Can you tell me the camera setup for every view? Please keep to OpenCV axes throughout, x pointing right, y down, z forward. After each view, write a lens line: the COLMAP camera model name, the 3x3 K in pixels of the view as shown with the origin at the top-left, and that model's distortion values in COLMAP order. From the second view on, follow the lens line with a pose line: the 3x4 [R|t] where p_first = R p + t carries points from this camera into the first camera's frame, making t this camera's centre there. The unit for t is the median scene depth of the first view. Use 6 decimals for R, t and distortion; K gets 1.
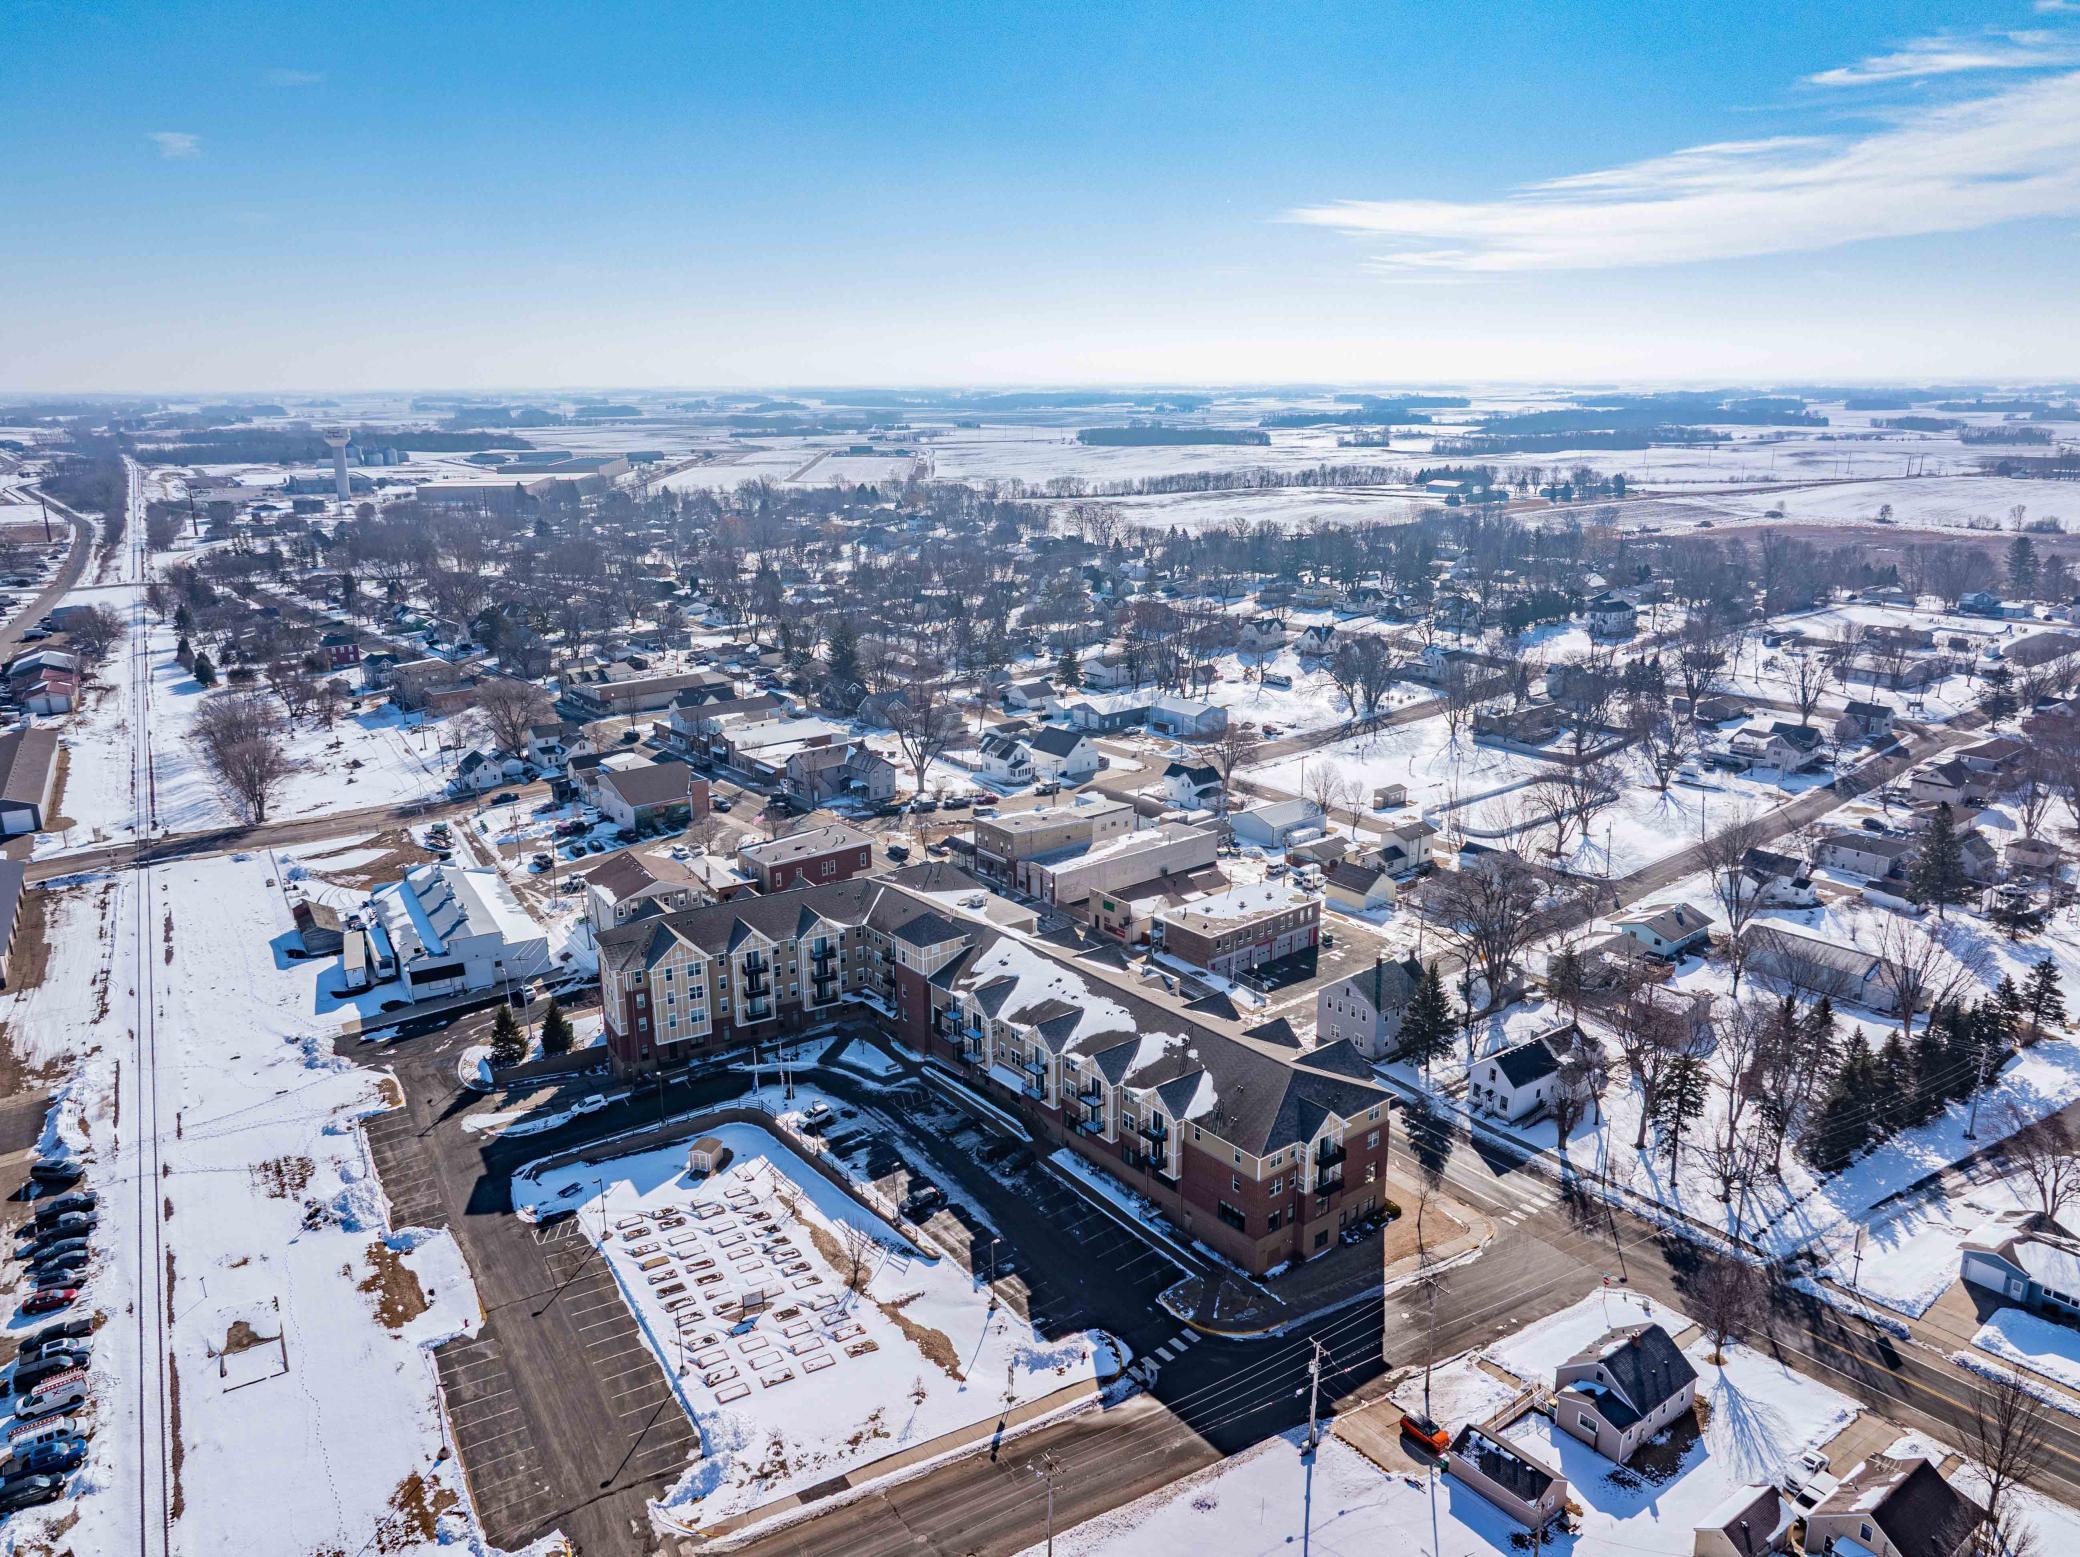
lens RADIAL K [[1489.2, 0, 1039.1], [0, 1489.2, 773.6], [0, 0, 1]] dist [-0.035359, 0.038998]
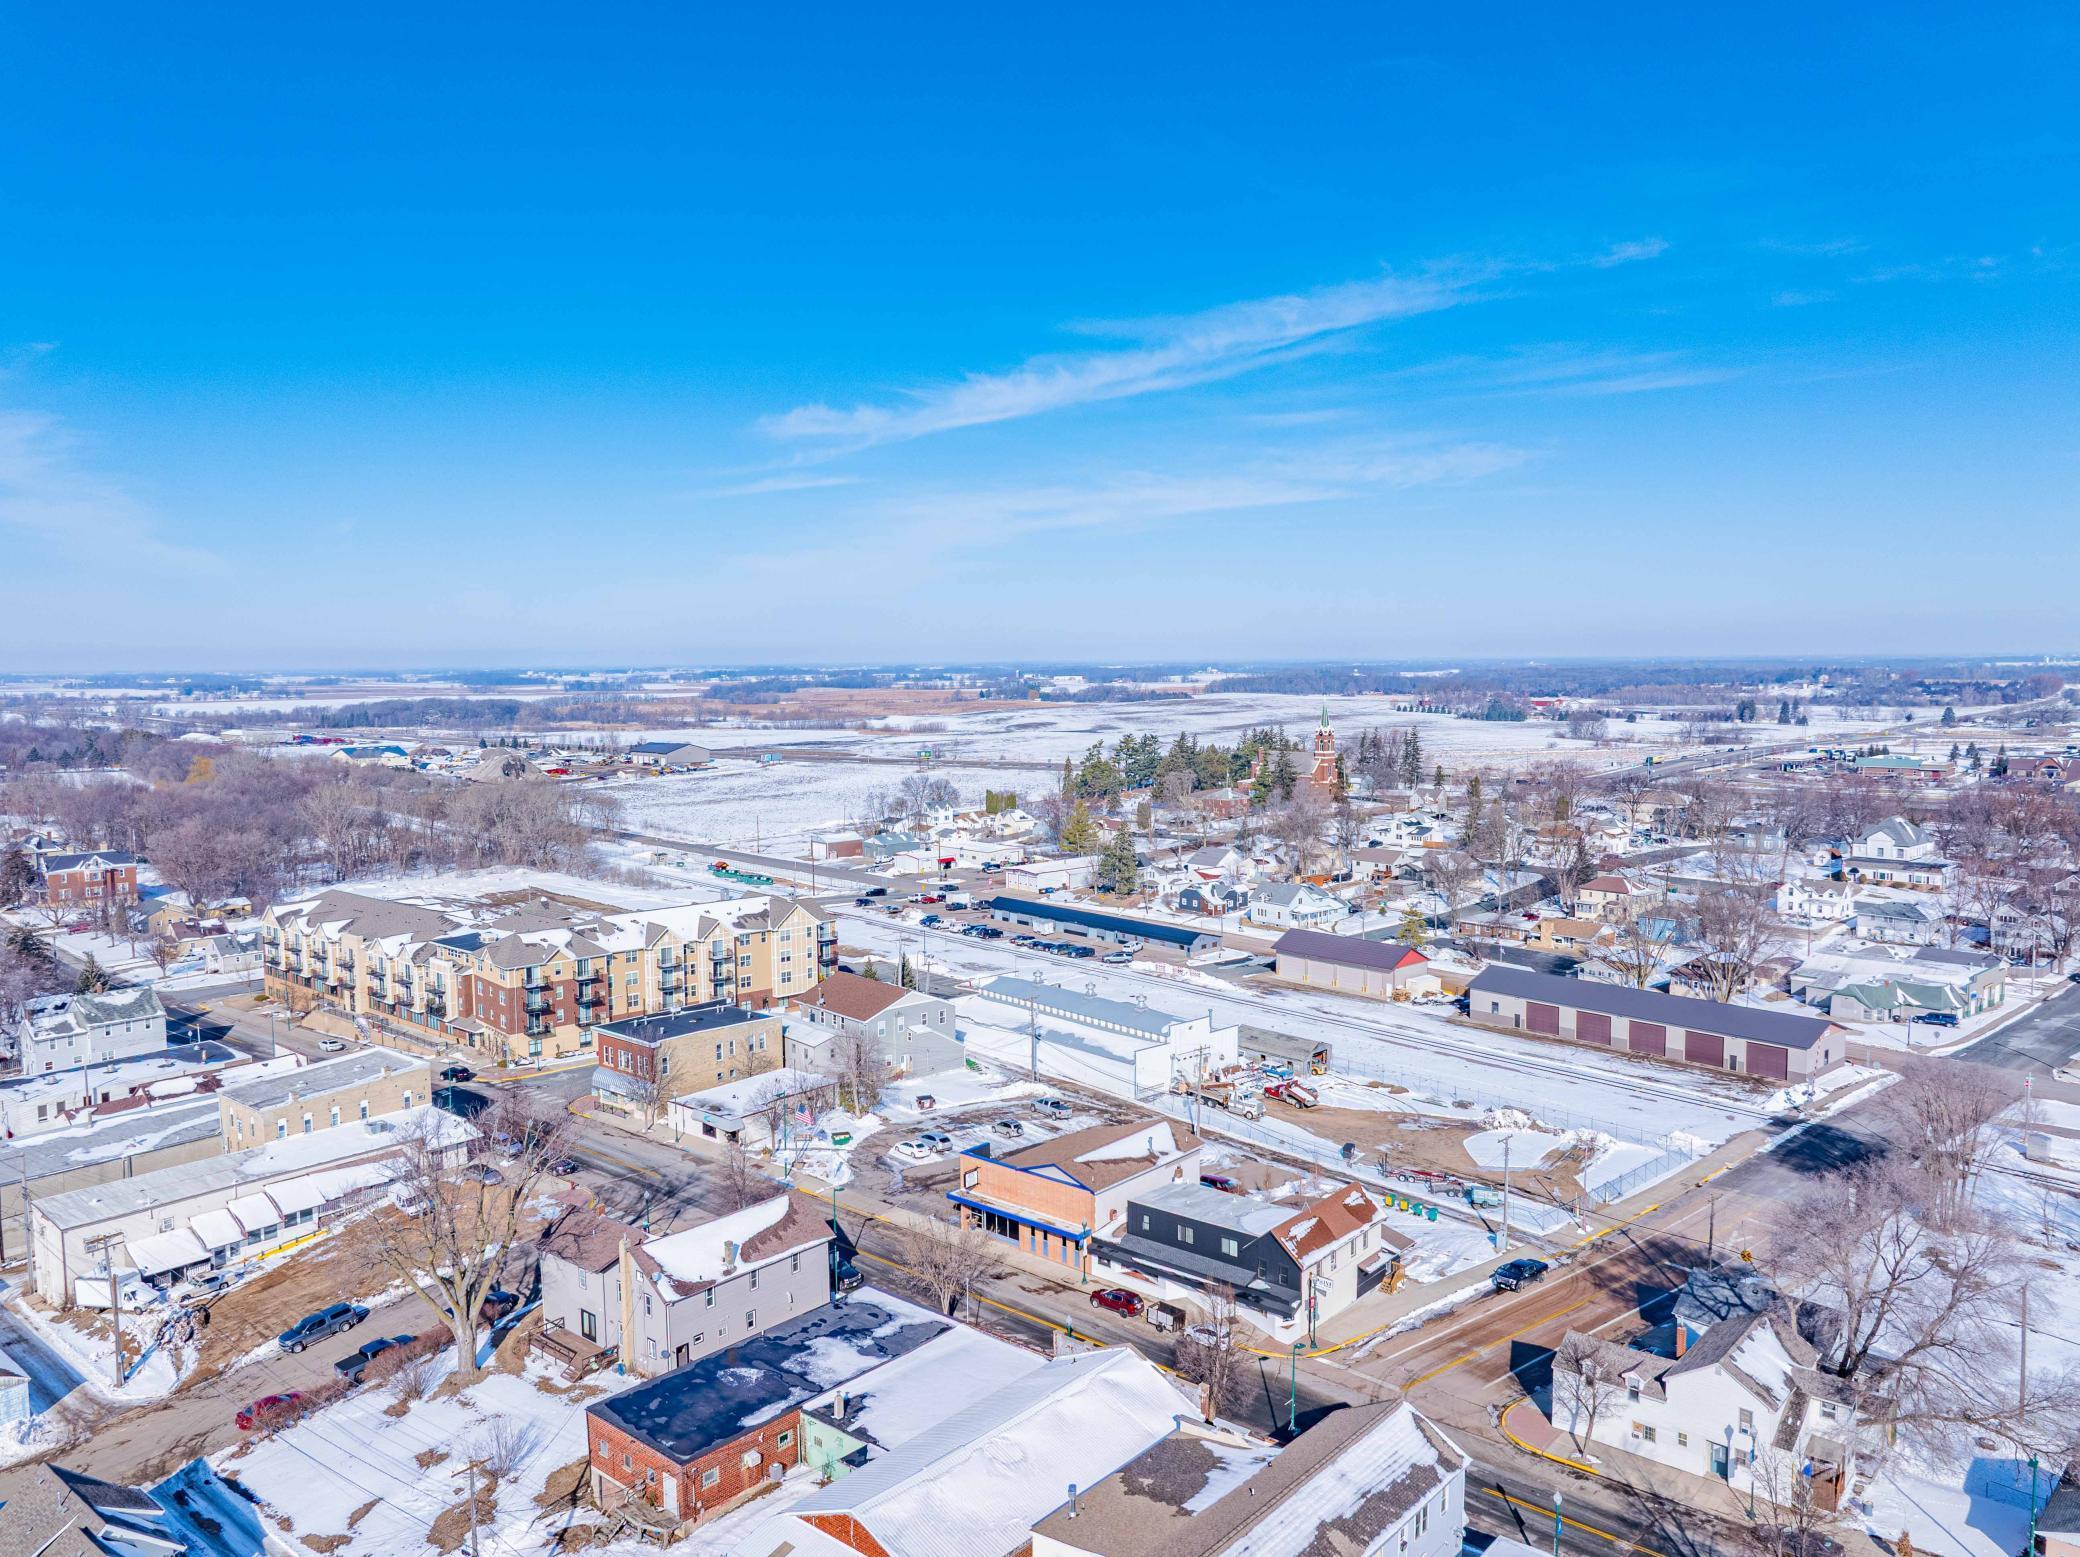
lens RADIAL K [[1489.2, 0, 1039.5], [0, 1489.2, 773.9], [0, 0, 1]] dist [-0.035359, 0.038998]
pose [[-0.981633, 0.031423, -0.188175, -0.169213], [-0.033954, 0.941821, 0.334396, -0.277186], [0.187735, 0.334643, -0.923455, 1.452605]]
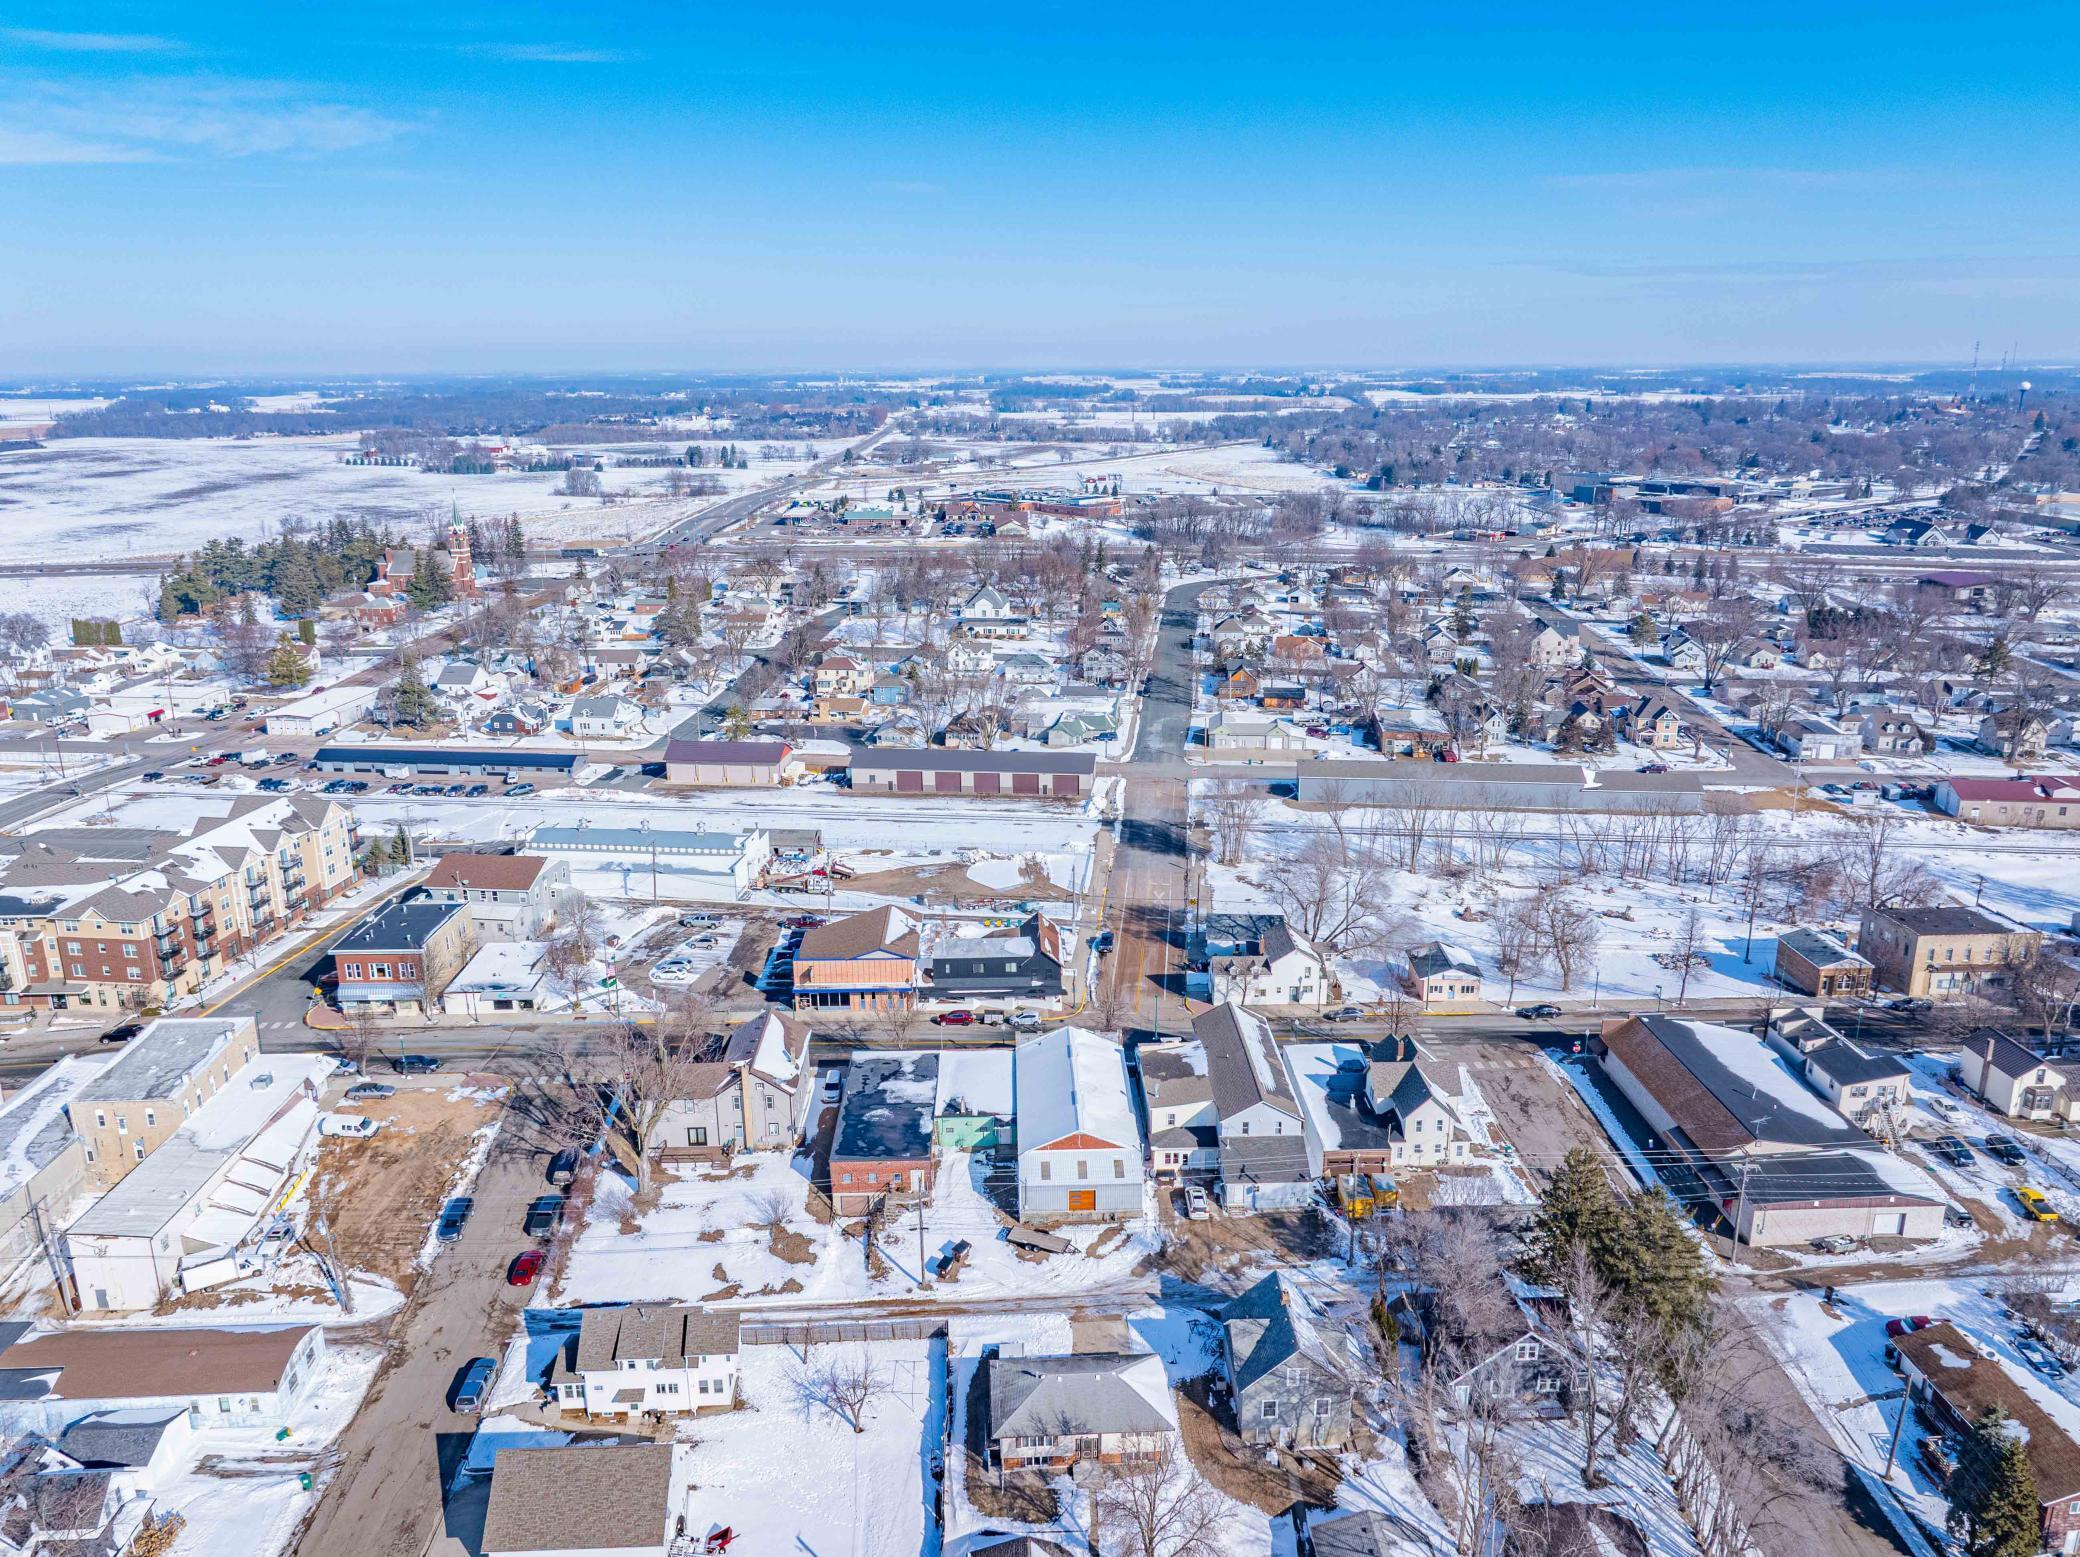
lens RADIAL K [[1489.2, 0, 1048.7], [0, 1489.2, 790.4], [0, 0, 1]] dist [-0.035359, 0.038998]
pose [[-0.594640, 0.232667, -0.769591, 0.211693], [-0.204053, 0.882194, 0.424376, -0.383522], [0.777667, 0.409389, -0.477111, 1.428743]]
